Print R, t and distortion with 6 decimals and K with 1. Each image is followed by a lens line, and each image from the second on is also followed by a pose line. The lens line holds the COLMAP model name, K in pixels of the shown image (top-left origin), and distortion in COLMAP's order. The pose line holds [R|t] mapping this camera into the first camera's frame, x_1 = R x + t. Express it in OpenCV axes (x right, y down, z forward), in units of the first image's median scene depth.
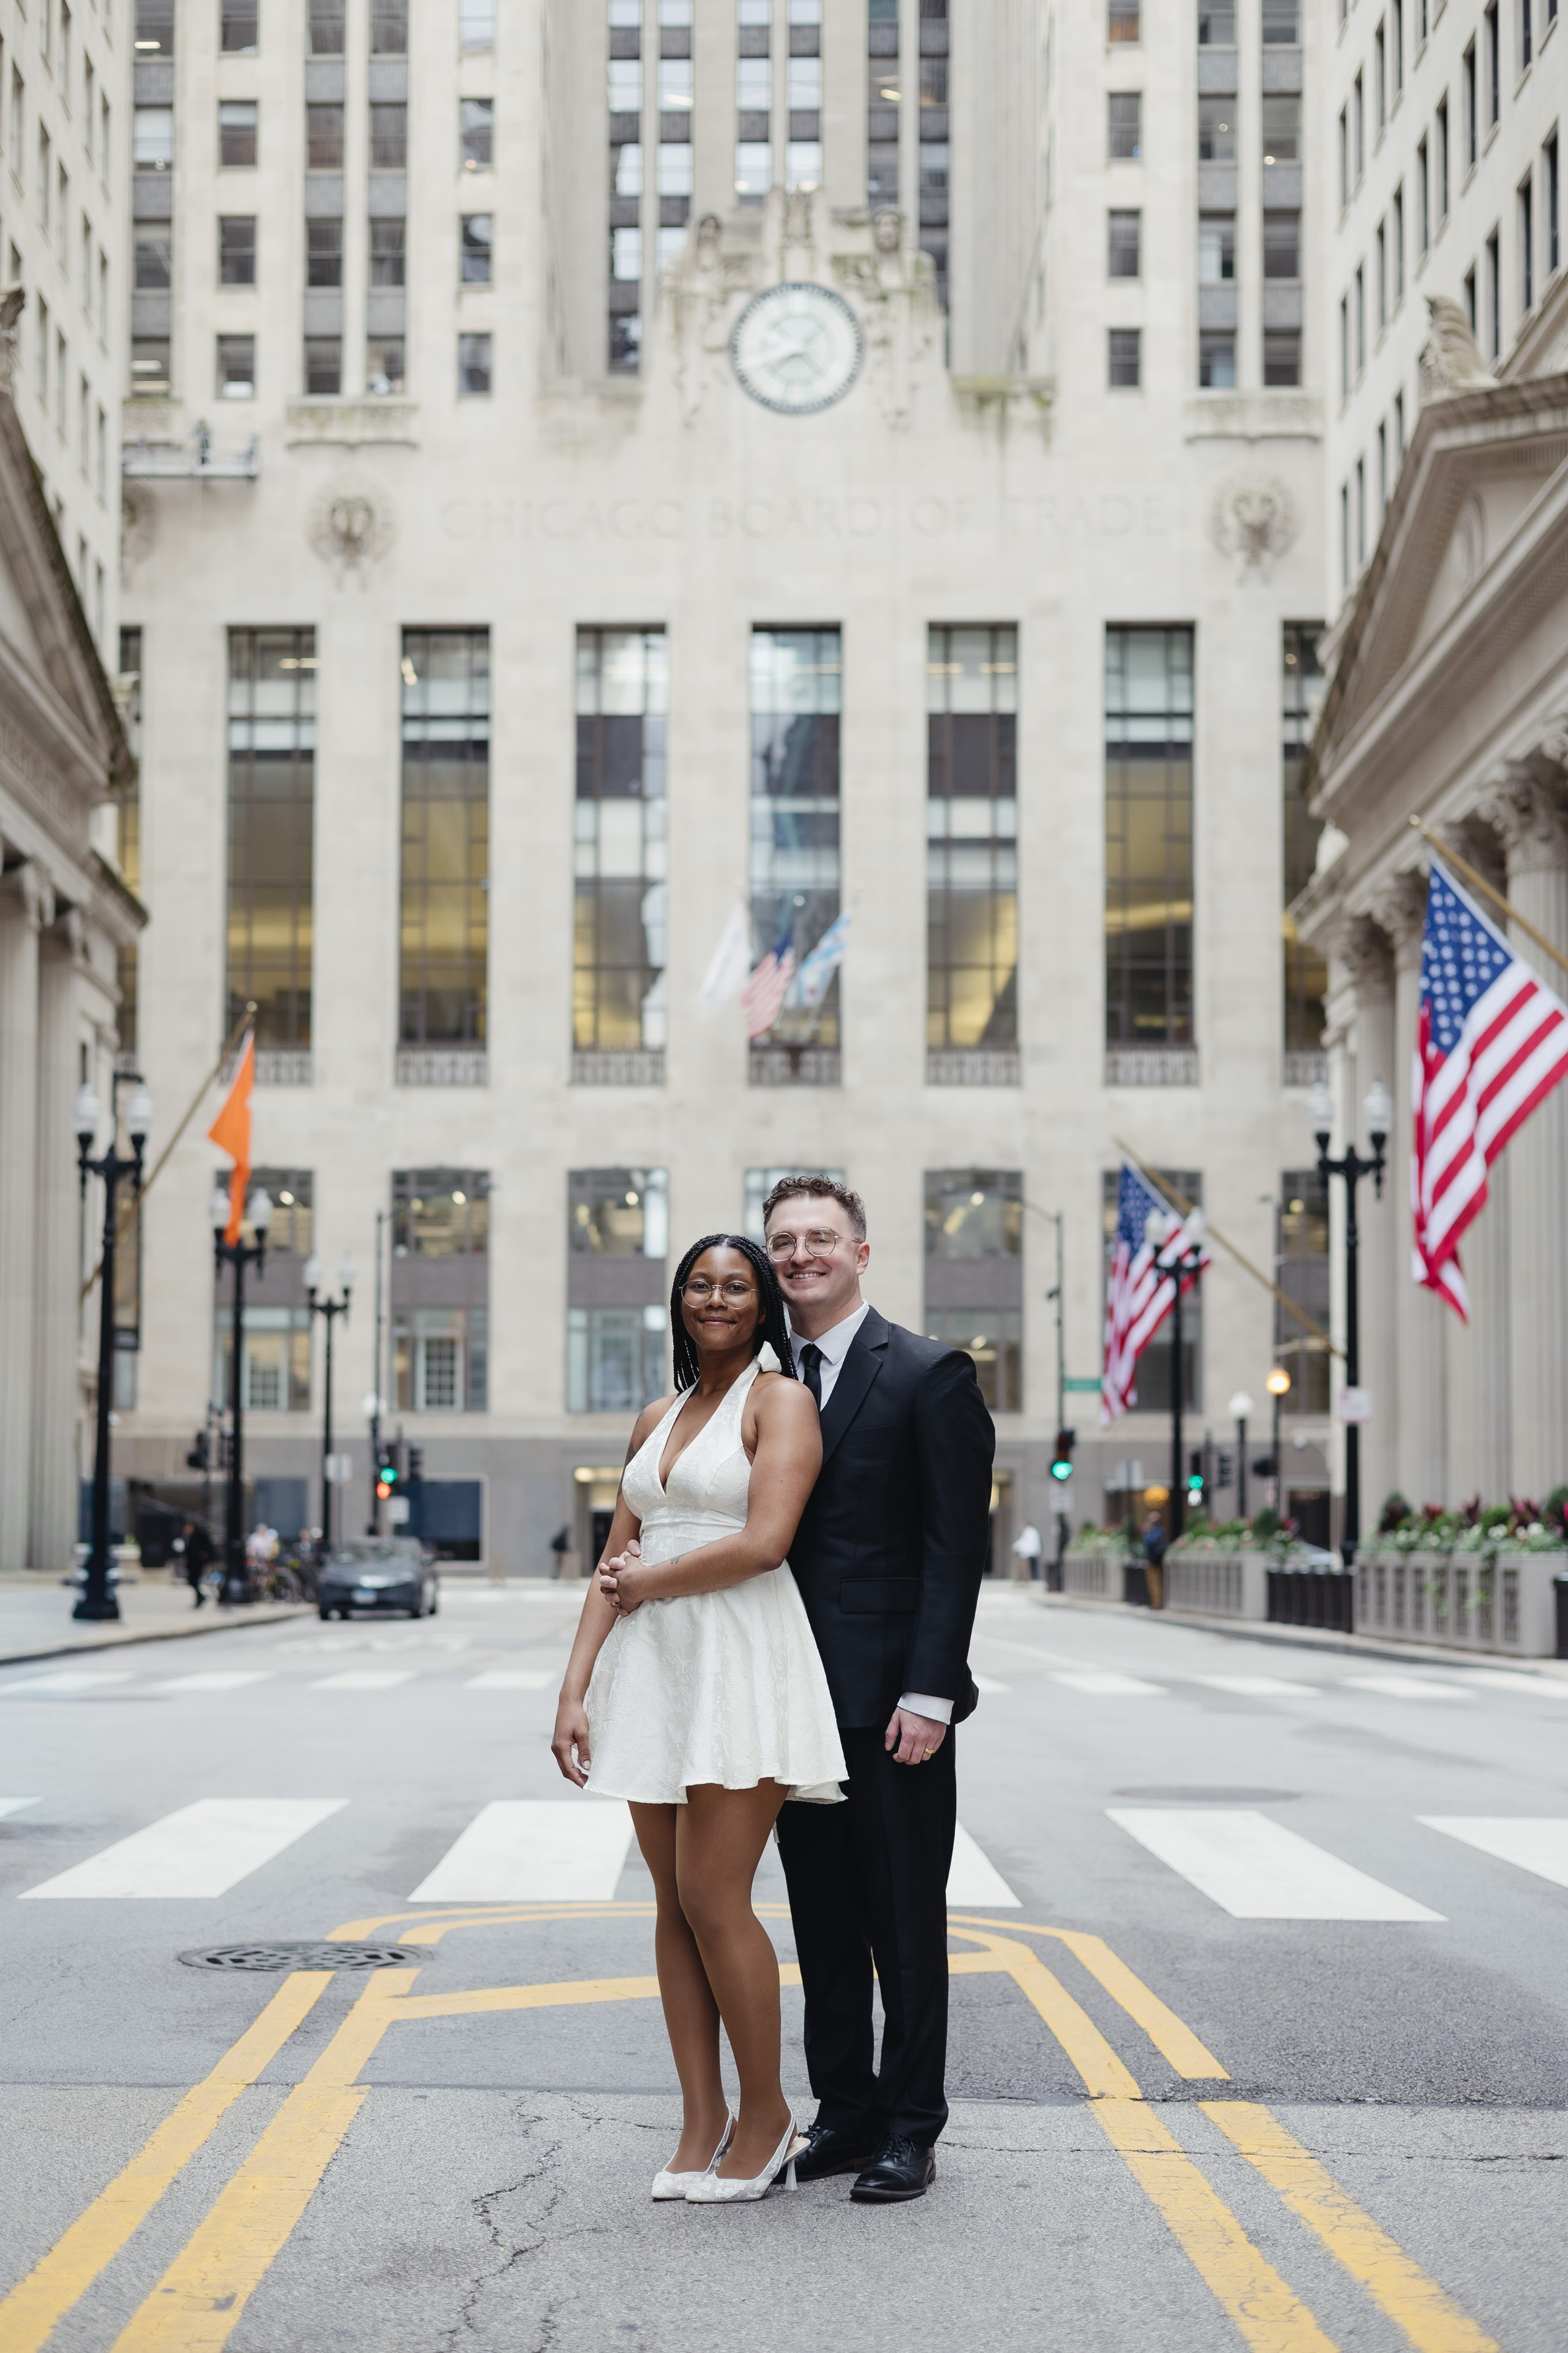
lens RADIAL K [[3441.1, 0, 611.2], [0, 3441.1, 1423.2], [0, 0, 1]] dist [-0.003267, 0.052272]
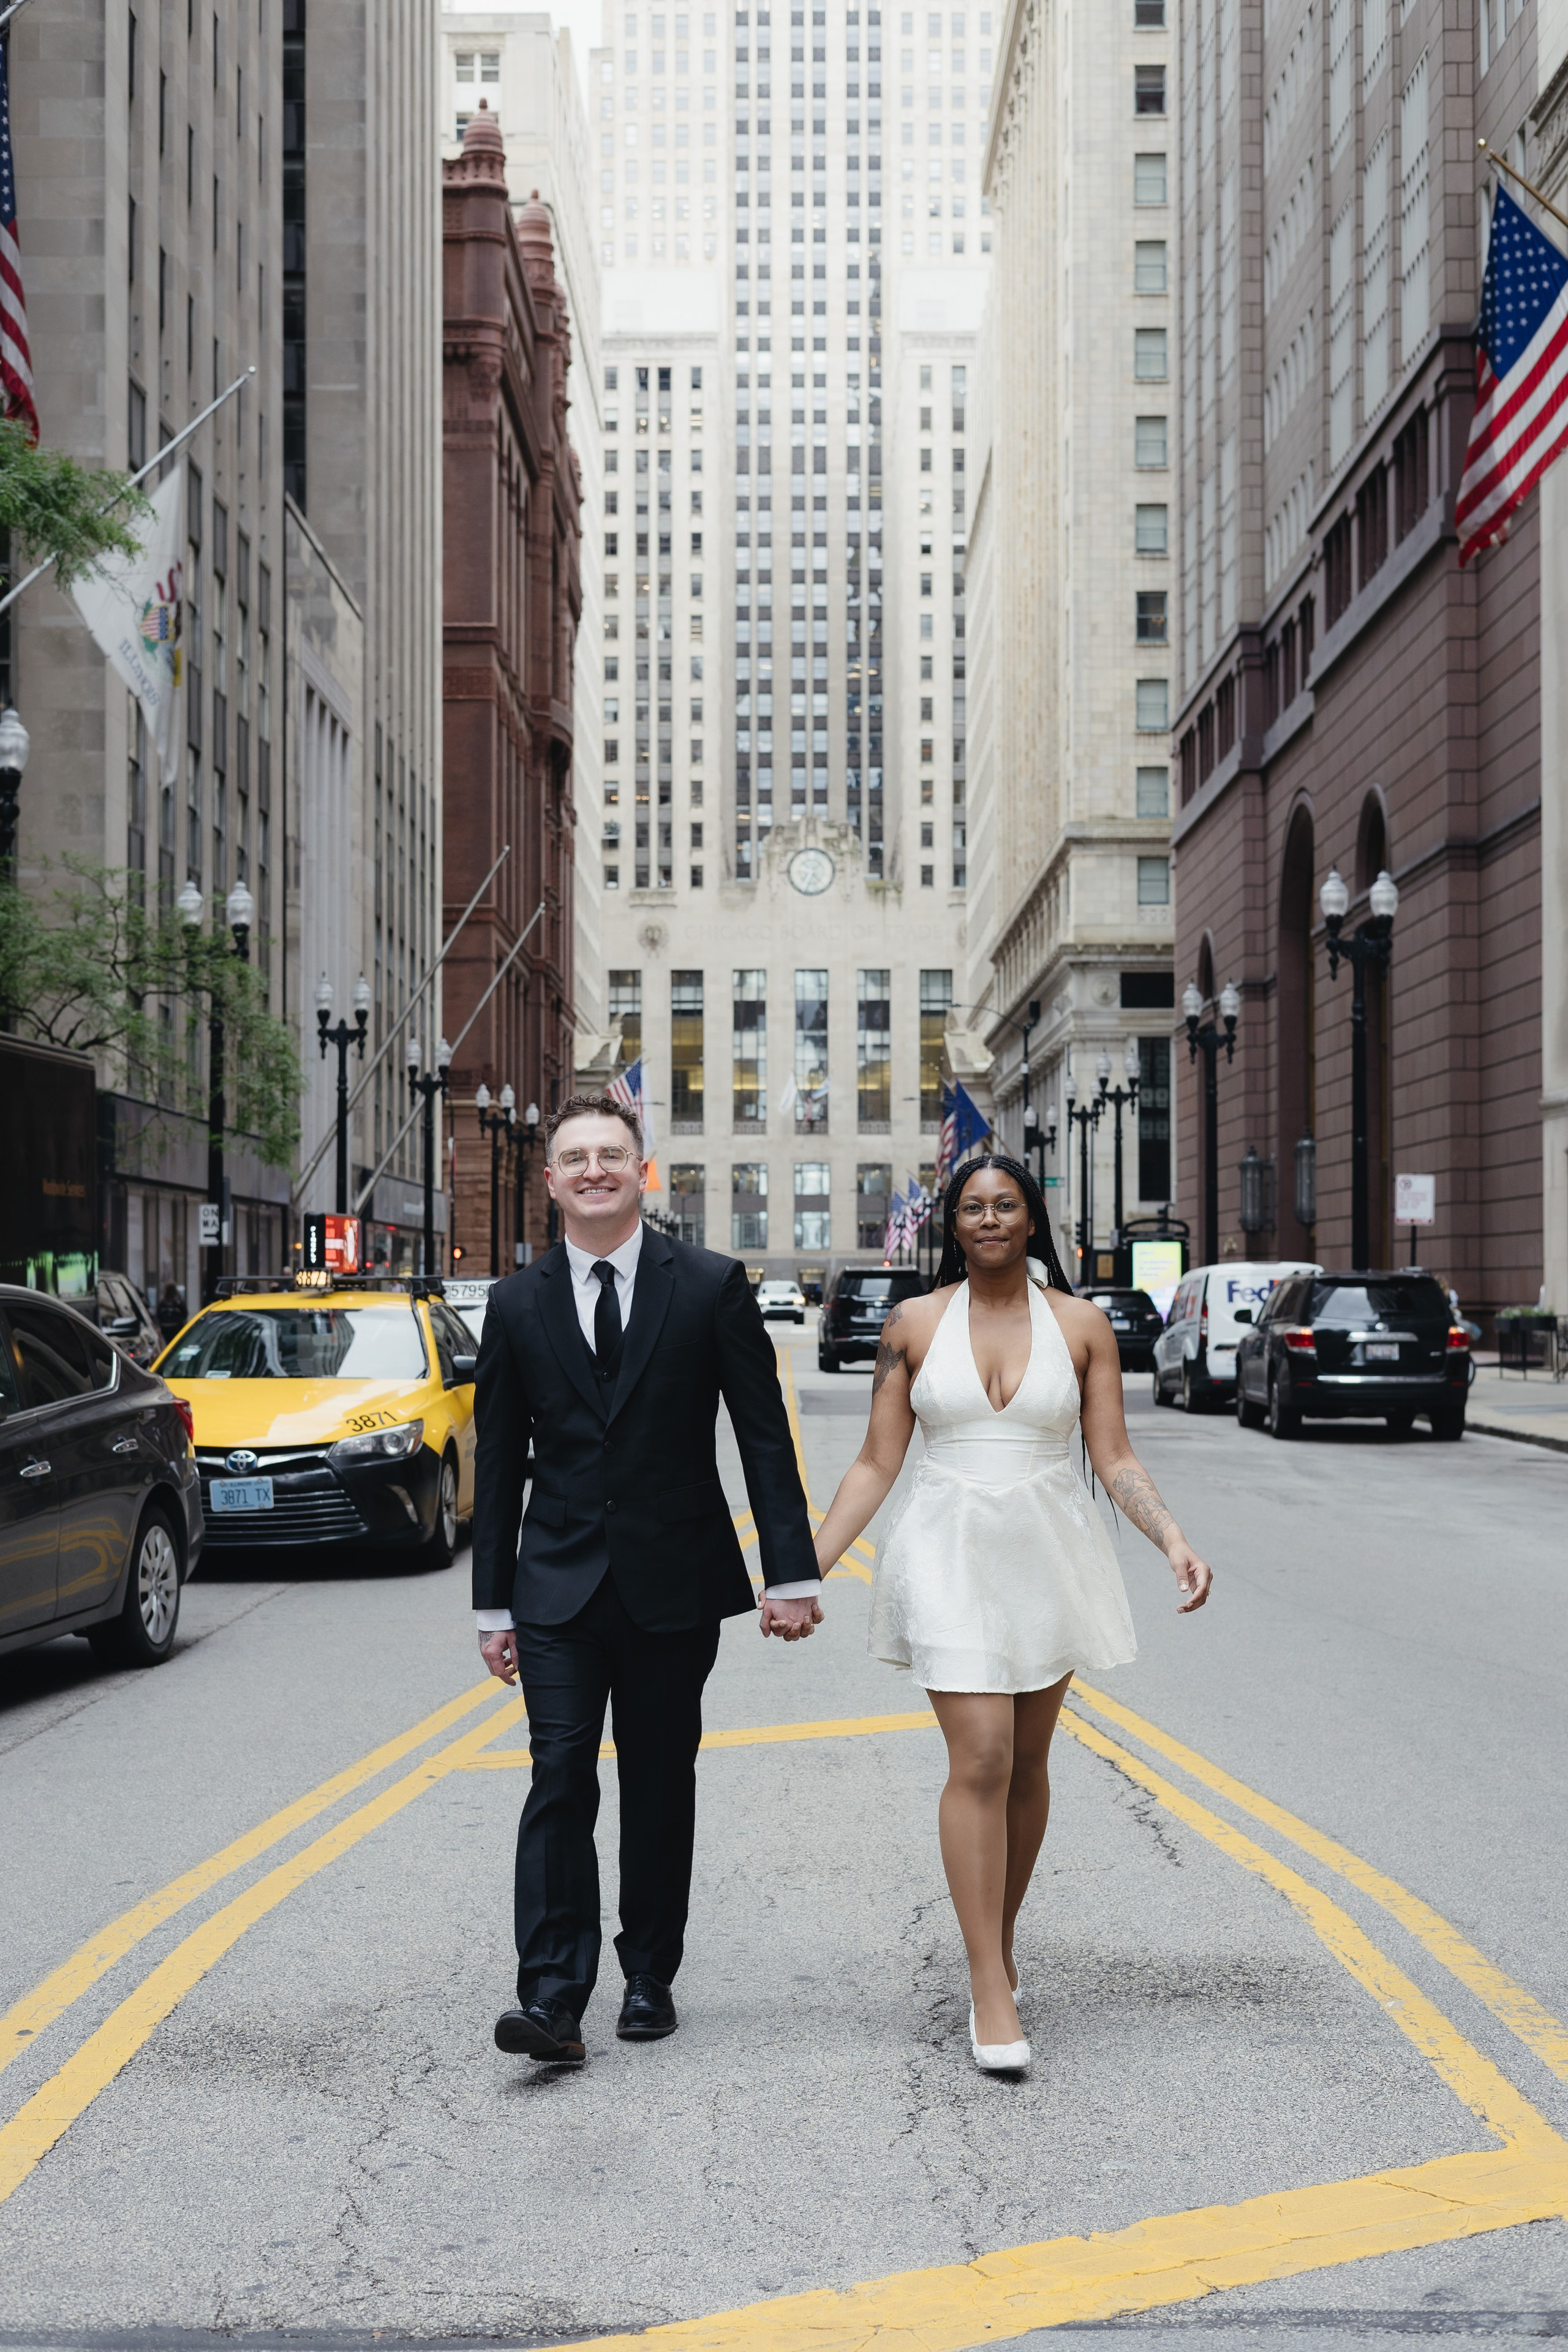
lens RADIAL K [[4813.7, 0, 593.2], [0, 4813.7, 1177.8], [0, 0, 1]] dist [0.000970, 0.076599]
pose [[0.999915, -0.006041, -0.011524, -0.080746], [0.006137, 0.999947, 0.008288, -0.094865], [0.011473, -0.008358, 0.999899, -2.947954]]
